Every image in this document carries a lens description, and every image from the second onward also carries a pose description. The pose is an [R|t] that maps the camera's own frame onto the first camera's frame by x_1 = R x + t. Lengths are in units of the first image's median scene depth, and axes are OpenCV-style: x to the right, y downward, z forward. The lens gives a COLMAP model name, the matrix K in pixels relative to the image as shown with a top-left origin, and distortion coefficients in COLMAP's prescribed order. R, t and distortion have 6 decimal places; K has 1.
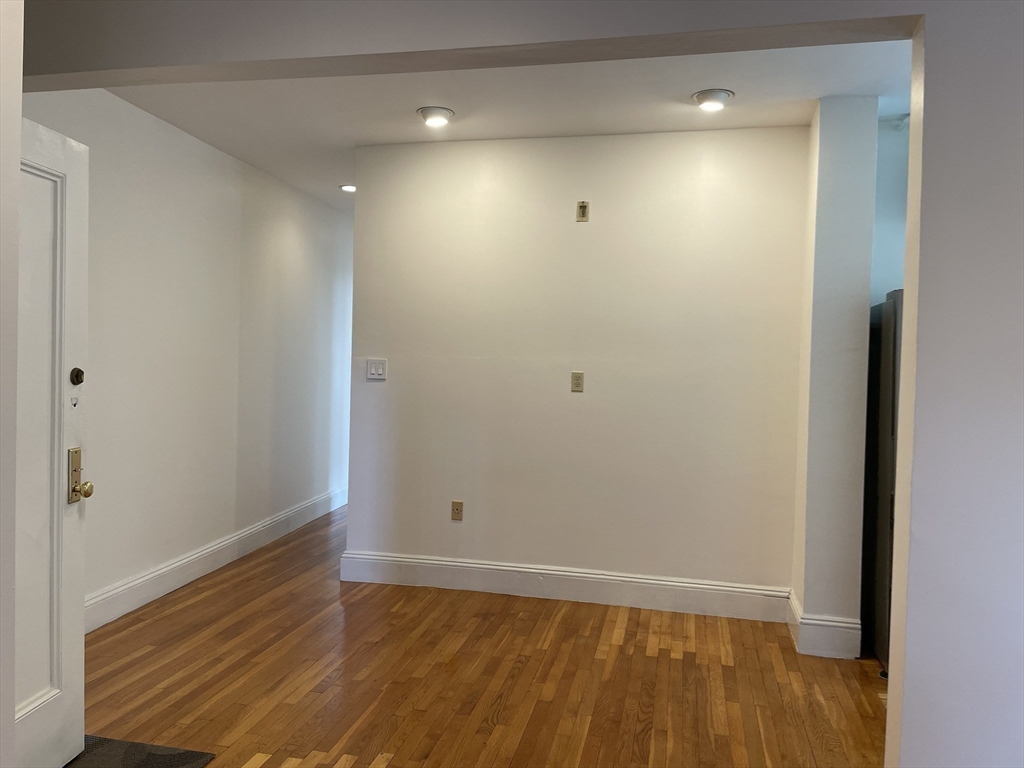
lens RADIAL K [[775.0, 0, 514.1], [0, 775.0, 385.3], [0, 0, 1]] dist [0.091787, -0.120362]
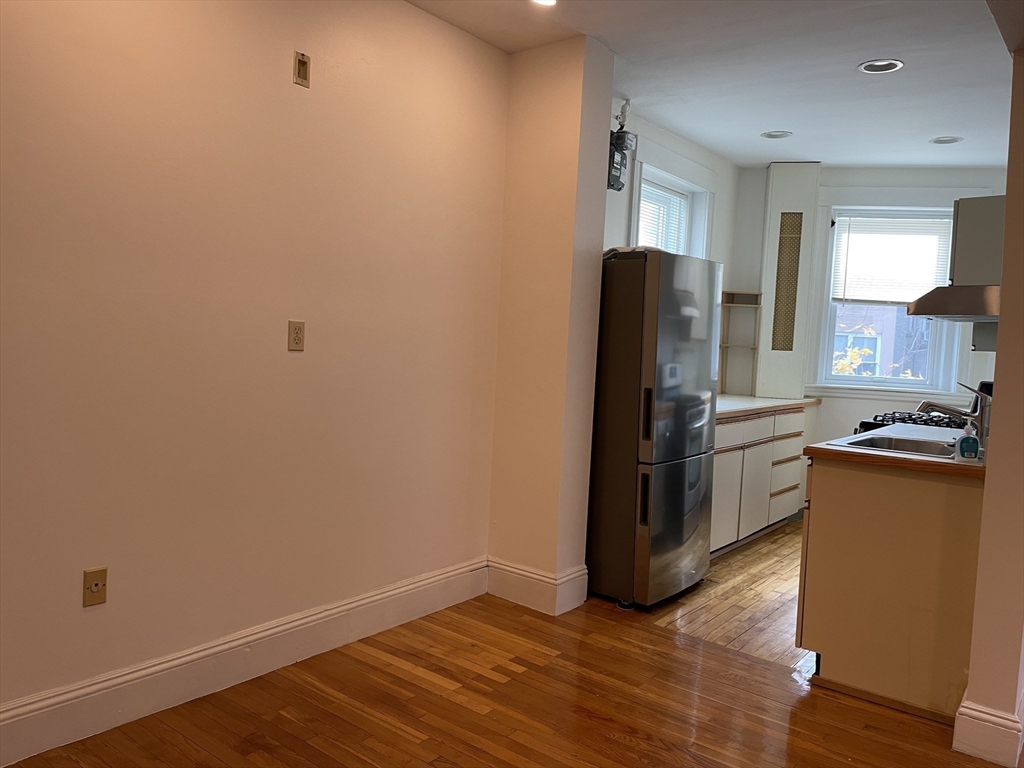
lens RADIAL K [[775.0, 0, 514.1], [0, 775.0, 385.3], [0, 0, 1]] dist [0.091787, -0.120362]
pose [[0.422902, -0.063629, 0.903939, -0.474057], [-0.006326, 0.997300, 0.073160, -0.013136], [-0.906153, -0.036658, 0.421358, 0.601110]]
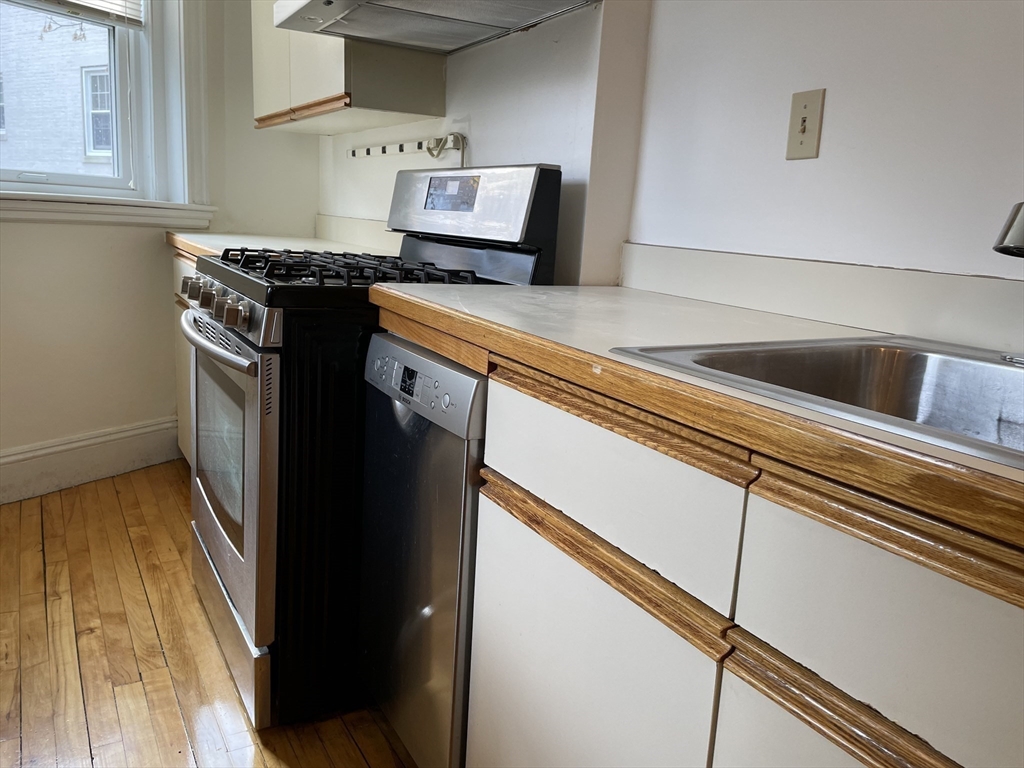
lens RADIAL K [[775.0, 0, 514.1], [0, 775.0, 385.3], [0, 0, 1]] dist [0.091787, -0.120362]
pose [[-0.687056, -0.220532, 0.692329, 0.350138], [-0.058451, 0.966515, 0.249864, 0.058212], [-0.724249, 0.131203, -0.676941, 0.781099]]
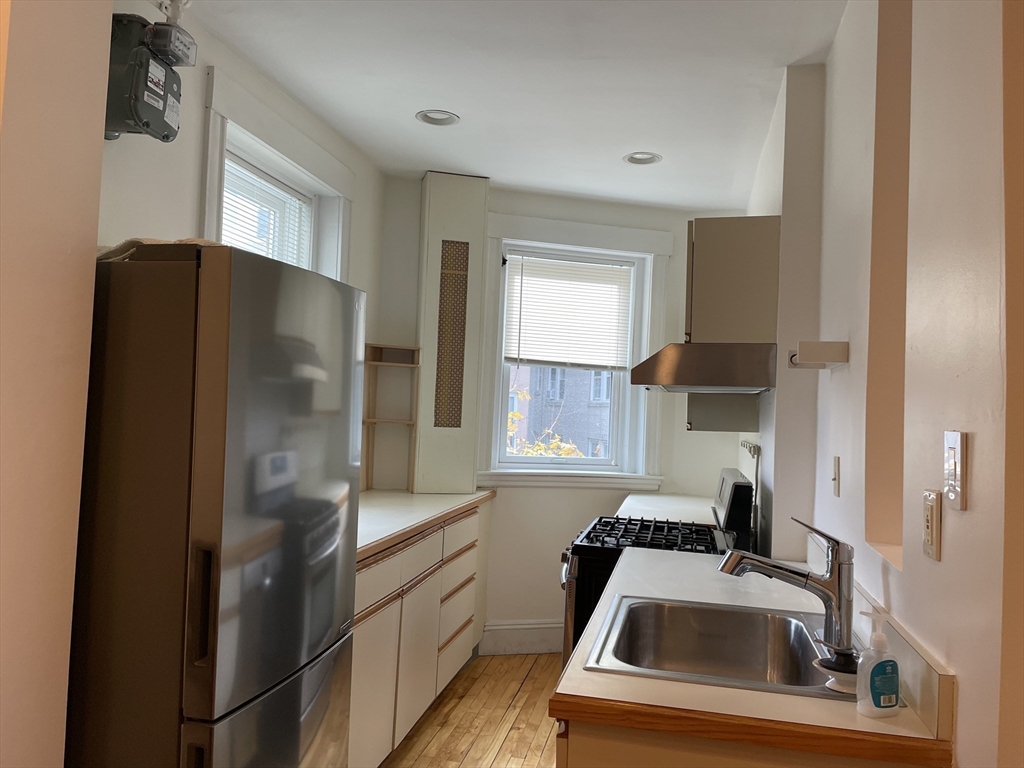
lens RADIAL K [[770.4, 0, 508.7], [0, 770.4, 383.0], [0, 0, 1]] dist [0.098366, -0.120833]
pose [[-0.003603, 0.005728, 0.999977, -0.009309], [-0.011129, 0.999921, -0.005768, -0.028272], [-0.999932, -0.011149, -0.003539, 0.682665]]
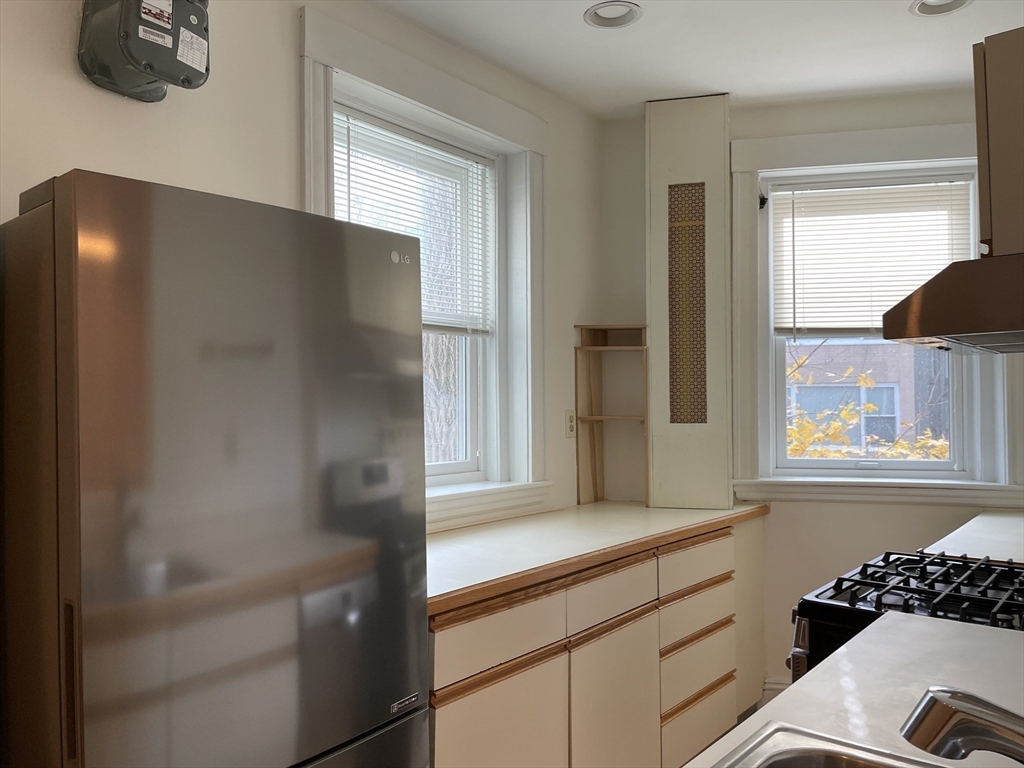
lens RADIAL K [[770.4, 0, 508.7], [0, 770.4, 383.0], [0, 0, 1]] dist [0.098366, -0.120833]
pose [[0.453174, -0.005718, 0.891404, 0.211042], [0.044992, 0.998852, -0.016466, -0.011482], [-0.890286, 0.047569, 0.452911, 0.563351]]
